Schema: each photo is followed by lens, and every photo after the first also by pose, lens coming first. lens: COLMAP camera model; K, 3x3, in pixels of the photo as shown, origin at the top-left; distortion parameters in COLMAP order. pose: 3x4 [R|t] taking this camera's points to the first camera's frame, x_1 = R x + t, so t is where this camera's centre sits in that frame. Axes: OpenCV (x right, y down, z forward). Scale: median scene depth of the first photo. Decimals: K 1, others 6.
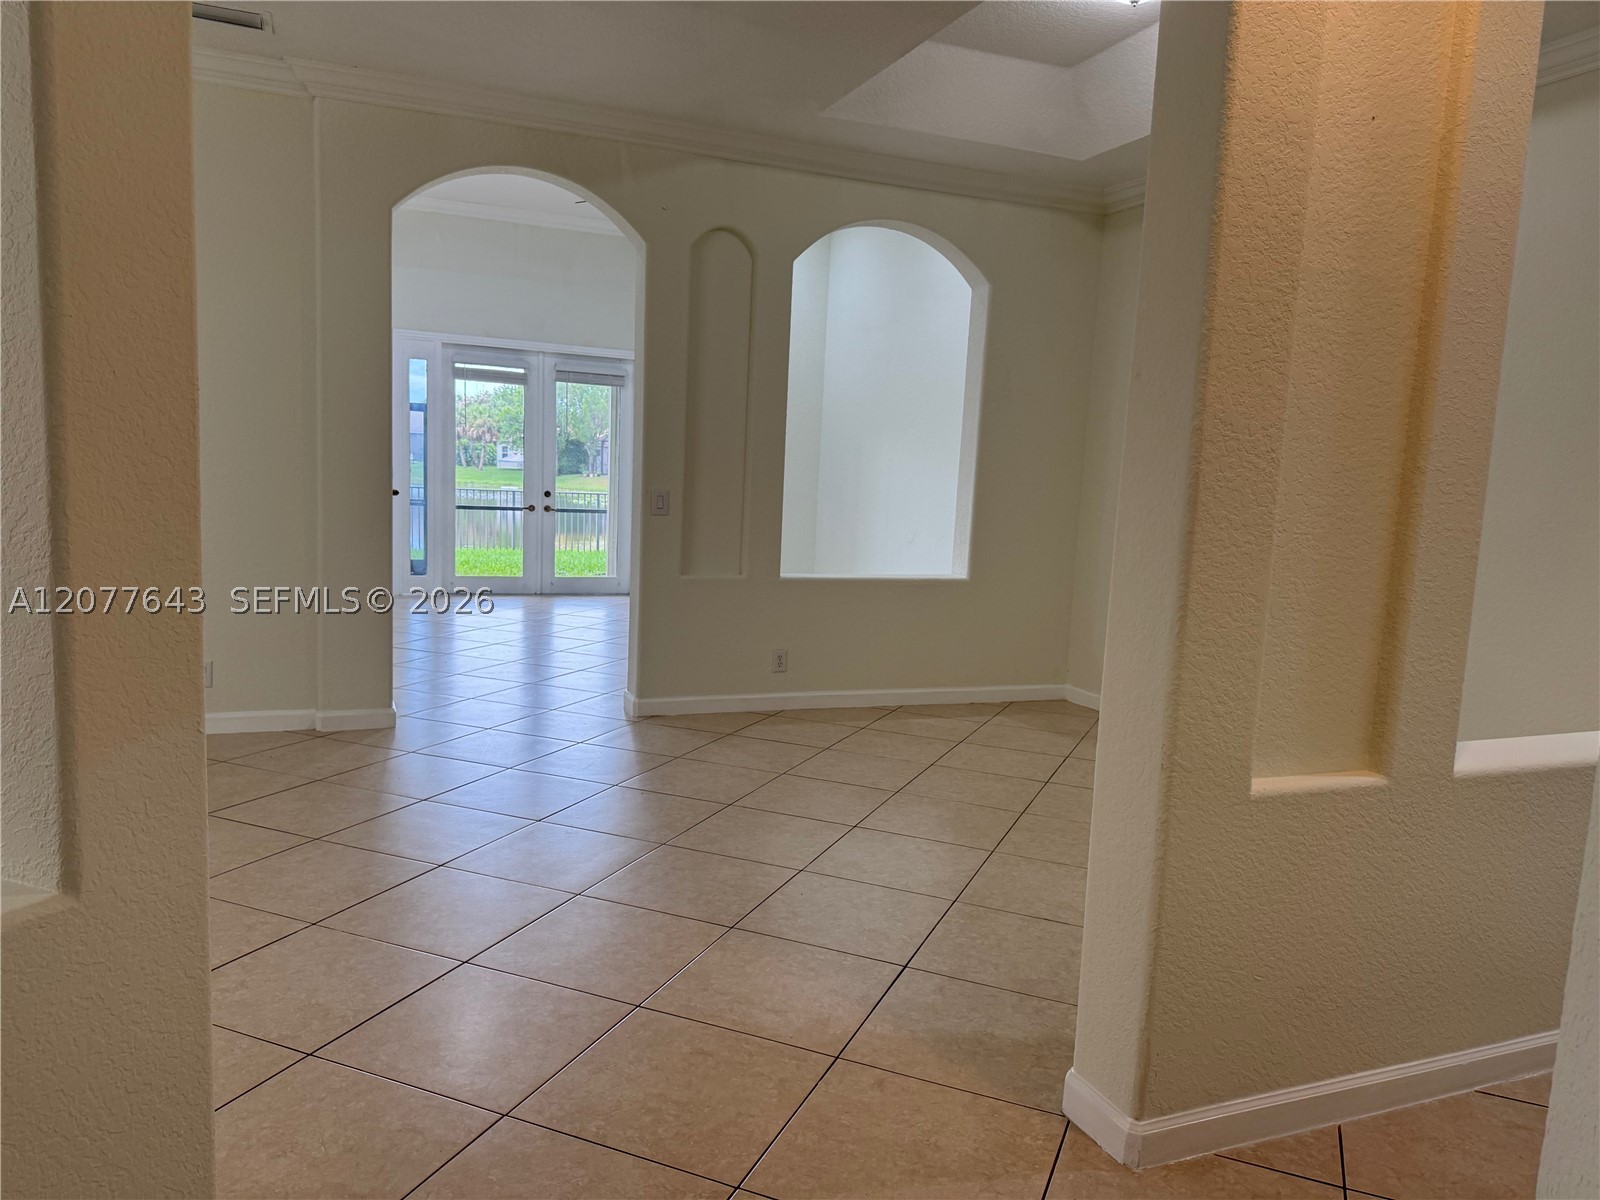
lens RADIAL K [[1119.9, 0, 798.4], [0, 1119.9, 606.8], [0, 0, 1]] dist [0.086679, -0.117125]
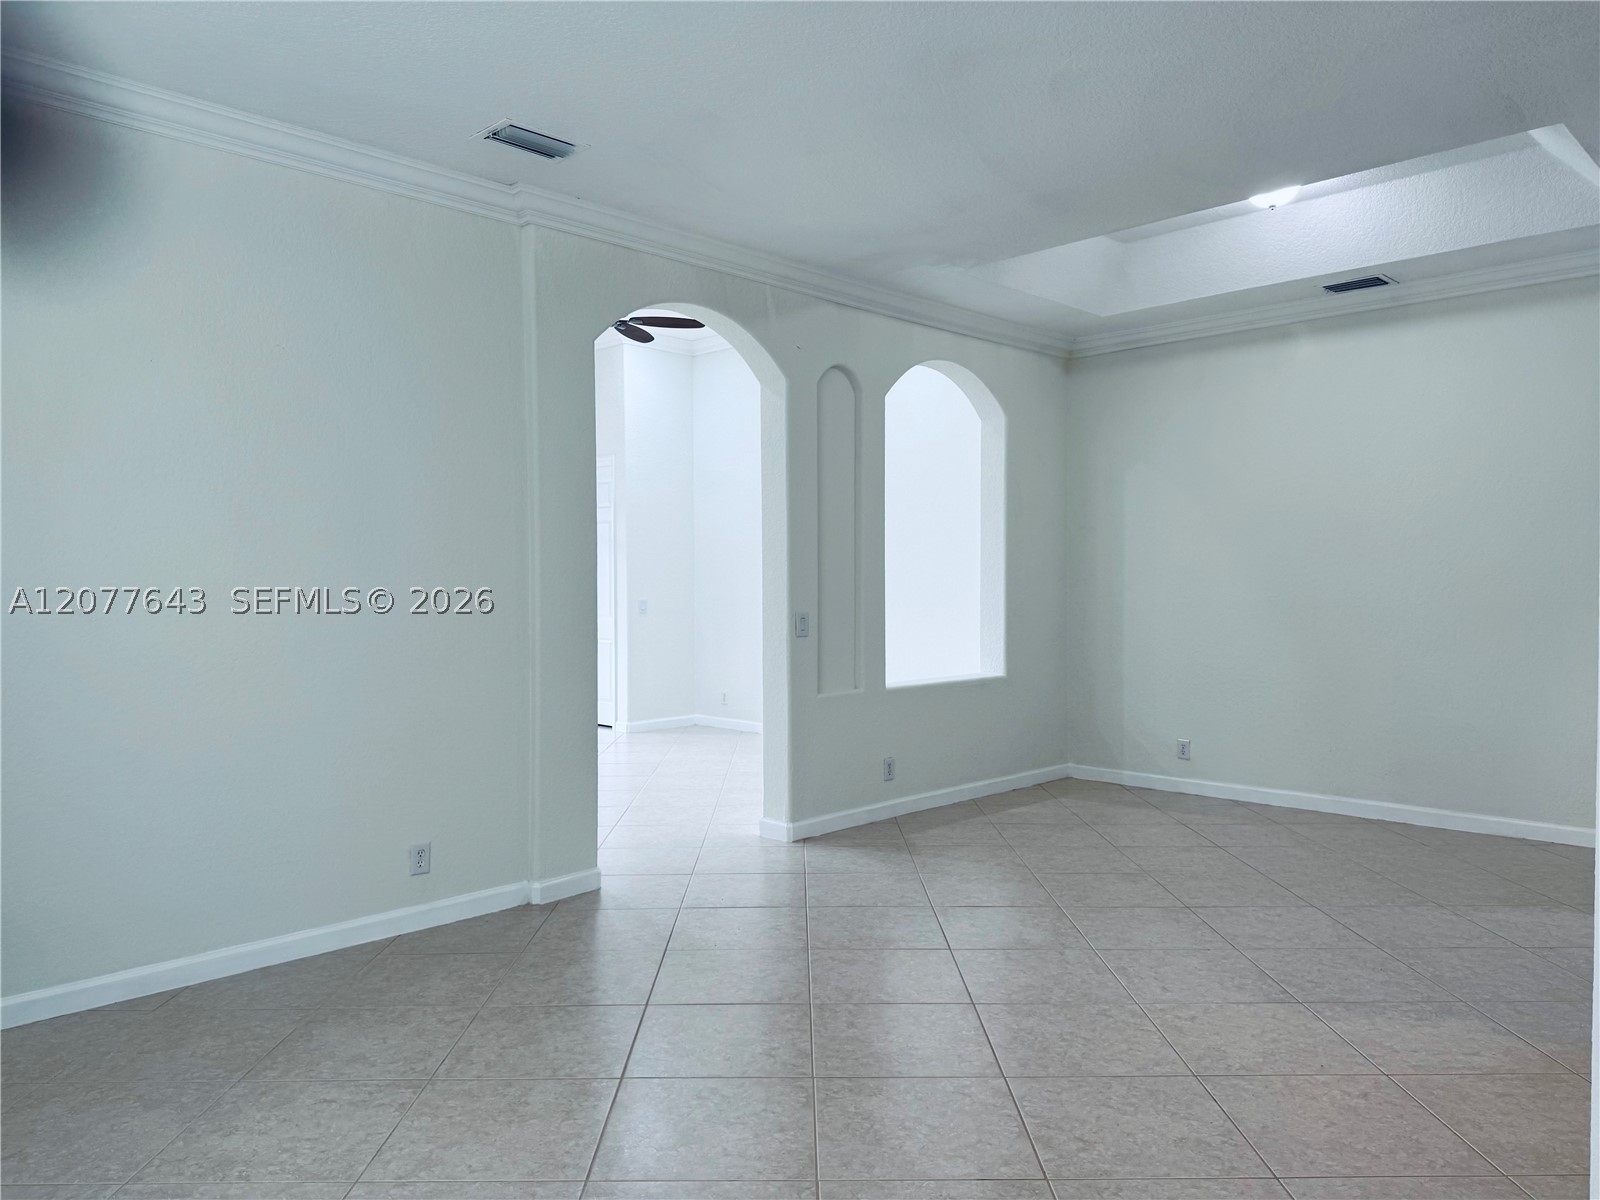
lens RADIAL K [[1126.9, 0, 799.5], [0, 1126.9, 594.3], [0, 0, 1]] dist [0.050291, -0.054931]
pose [[0.918287, -0.054097, 0.392201, -0.519961], [0.091782, 0.992722, -0.077967, -0.041255], [-0.385129, 0.107593, 0.916569, 0.063133]]
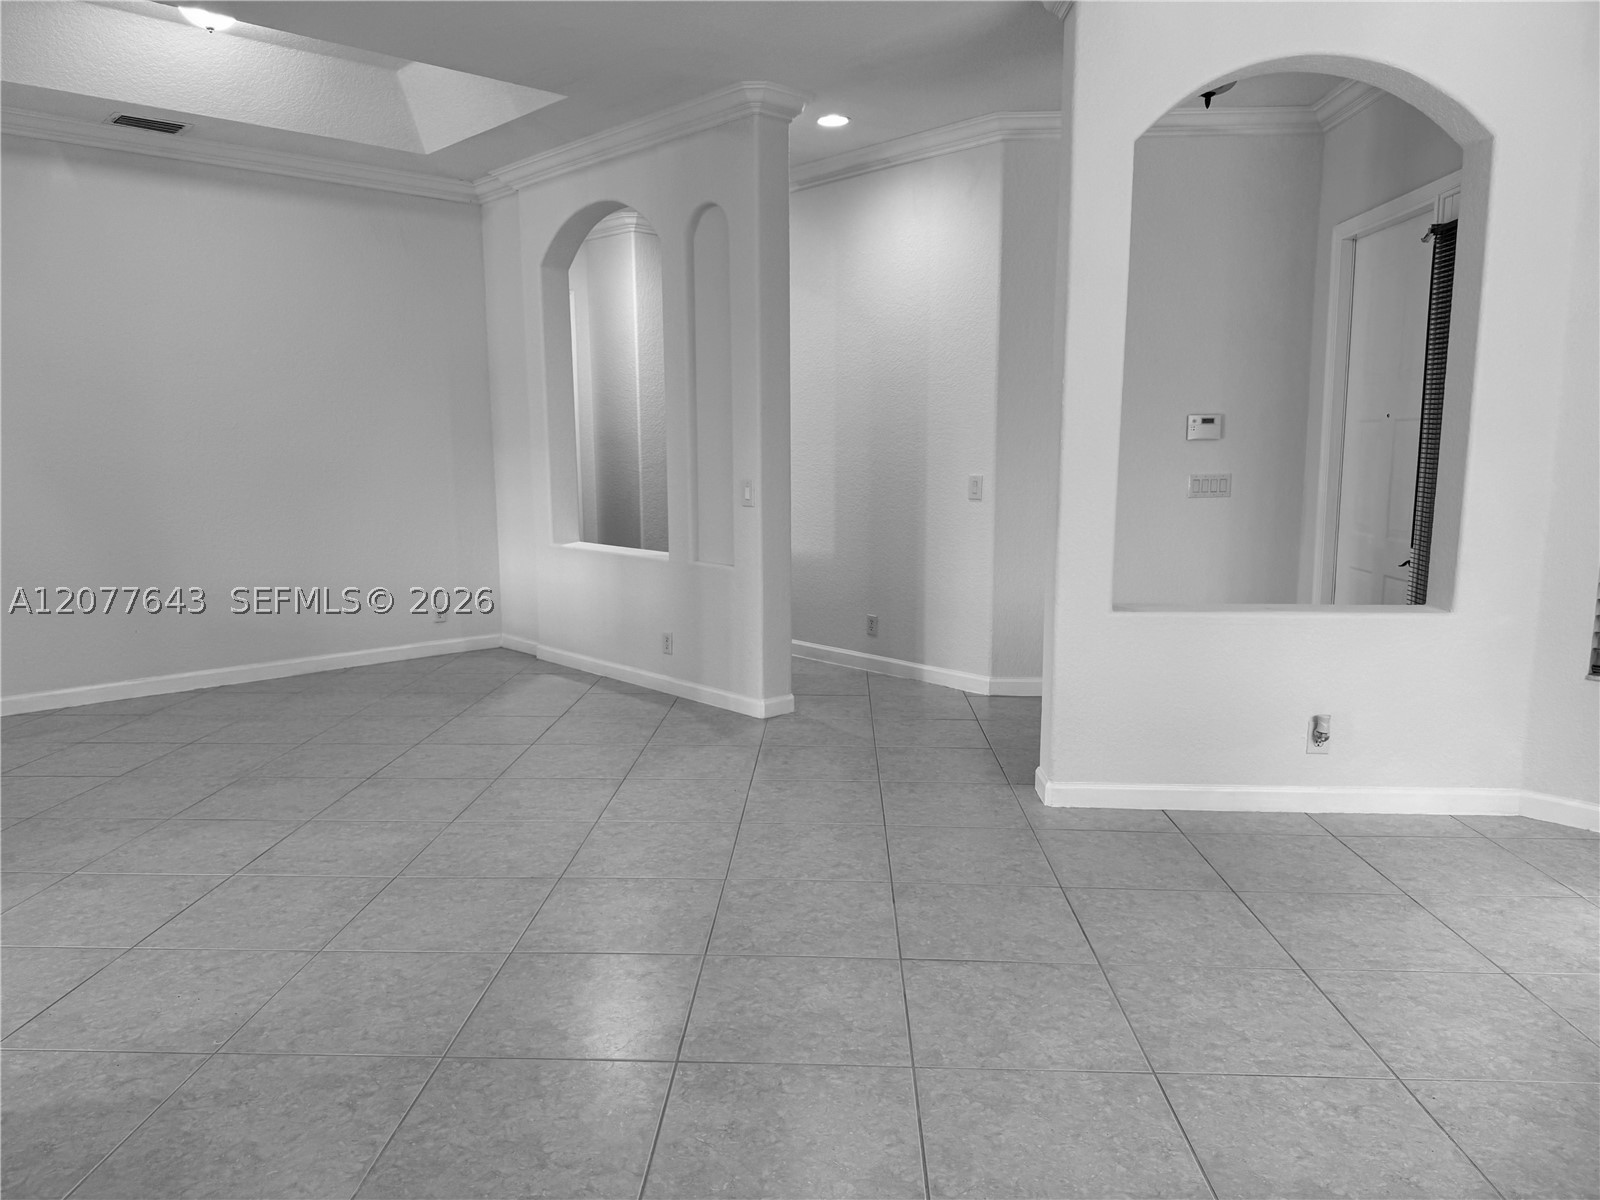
lens RADIAL K [[1119.9, 0, 798.4], [0, 1119.9, 606.8], [0, 0, 1]] dist [0.086679, -0.117125]
pose [[-0.350471, -0.178011, 0.919501, -0.783189], [0.100573, 0.968941, 0.225916, -0.125925], [-0.931158, 0.171654, -0.321682, 0.675403]]
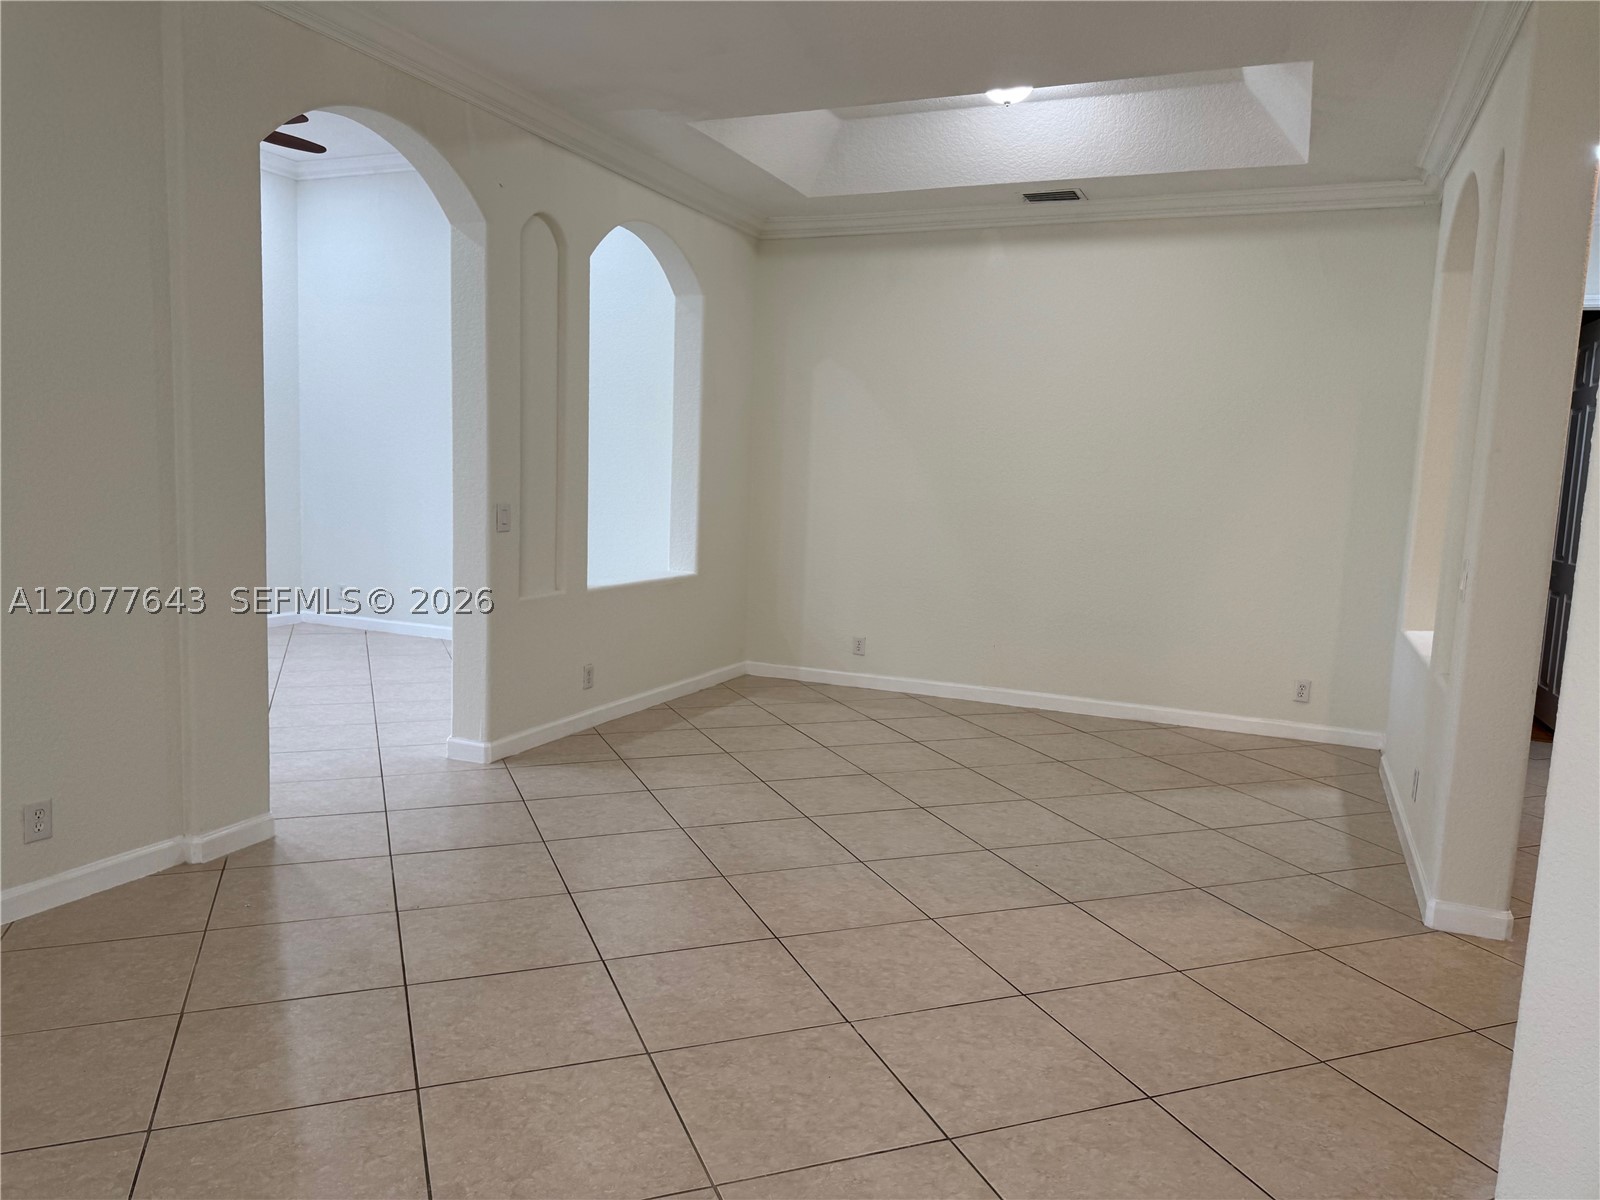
lens RADIAL K [[1128.4, 0, 791.4], [0, 1128.4, 597.4], [0, 0, 1]] dist [0.094238, -0.139156]
pose [[0.718347, -0.096823, 0.688914, -0.579636], [0.076577, 0.995255, 0.060029, -0.066542], [-0.691457, 0.009634, 0.722353, 0.193739]]
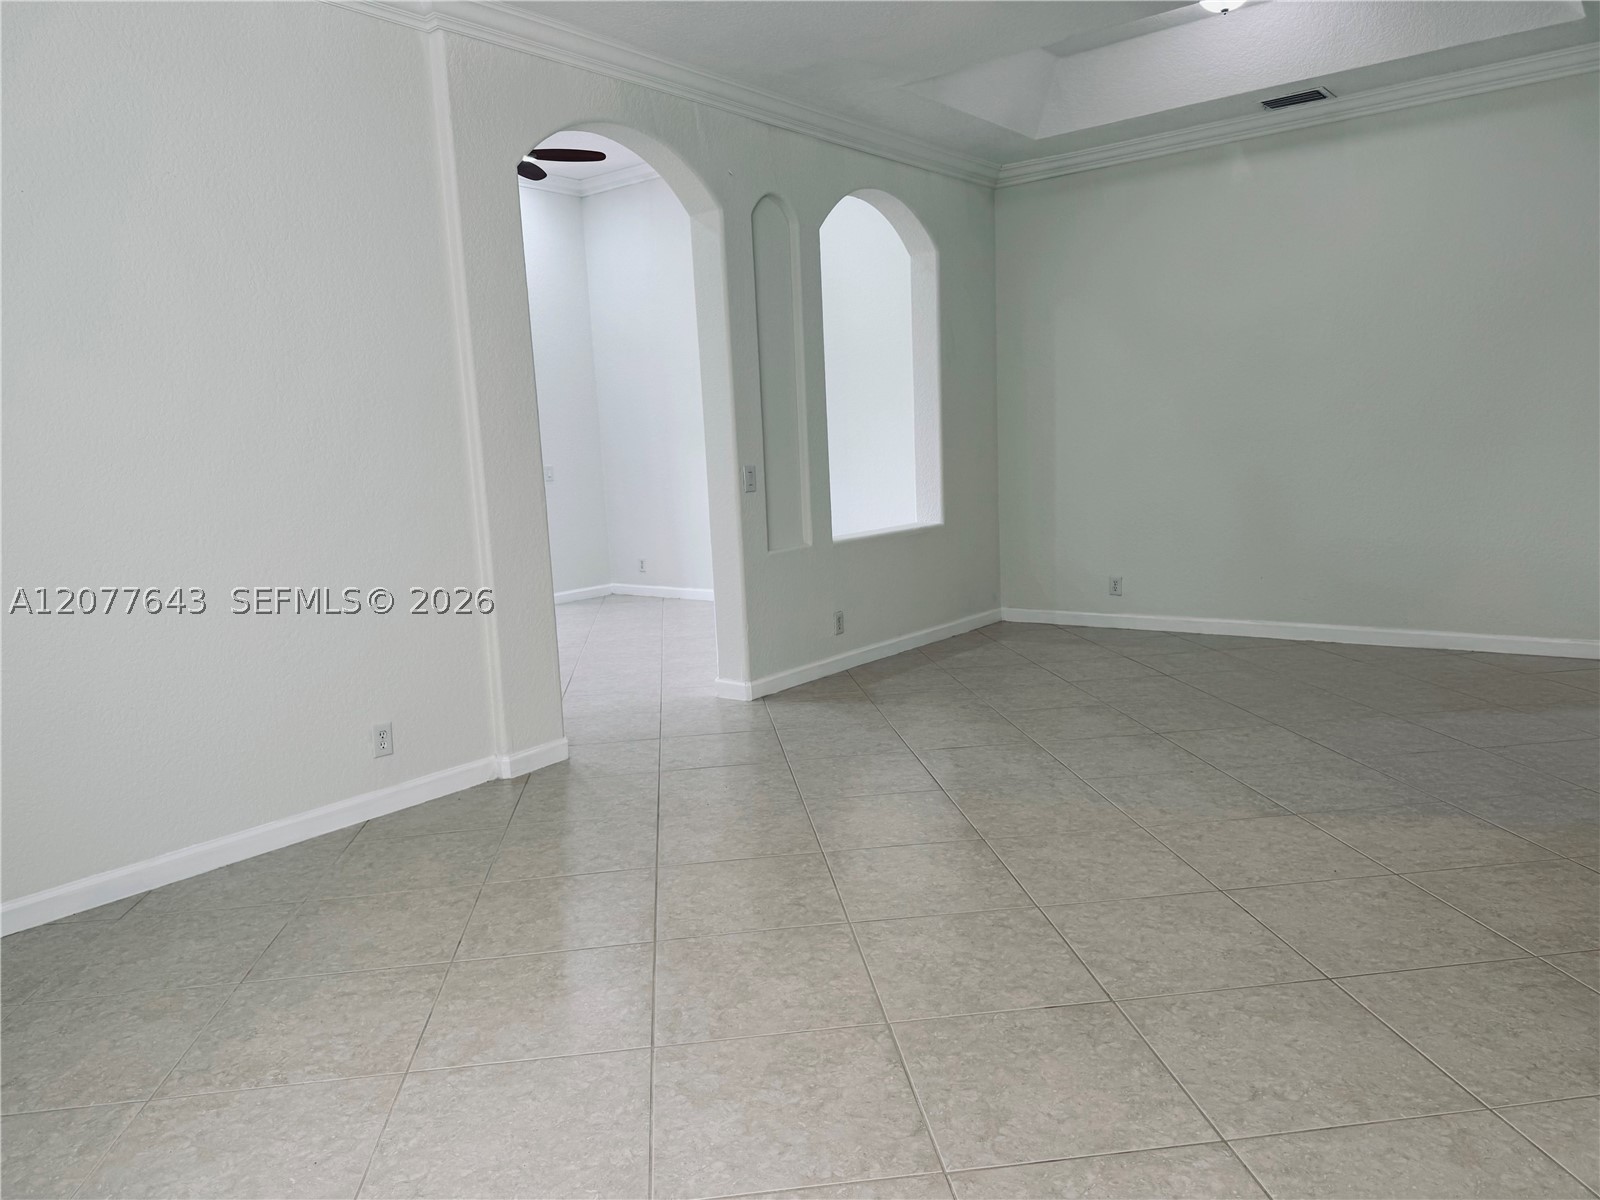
lens RADIAL K [[1119.9, 0, 798.4], [0, 1119.9, 606.8], [0, 0, 1]] dist [0.086679, -0.117125]
pose [[0.865726, -0.156692, 0.475358, -0.563677], [0.143425, 0.987568, 0.064325, -0.039401], [-0.479528, 0.012490, 0.877438, 0.124486]]
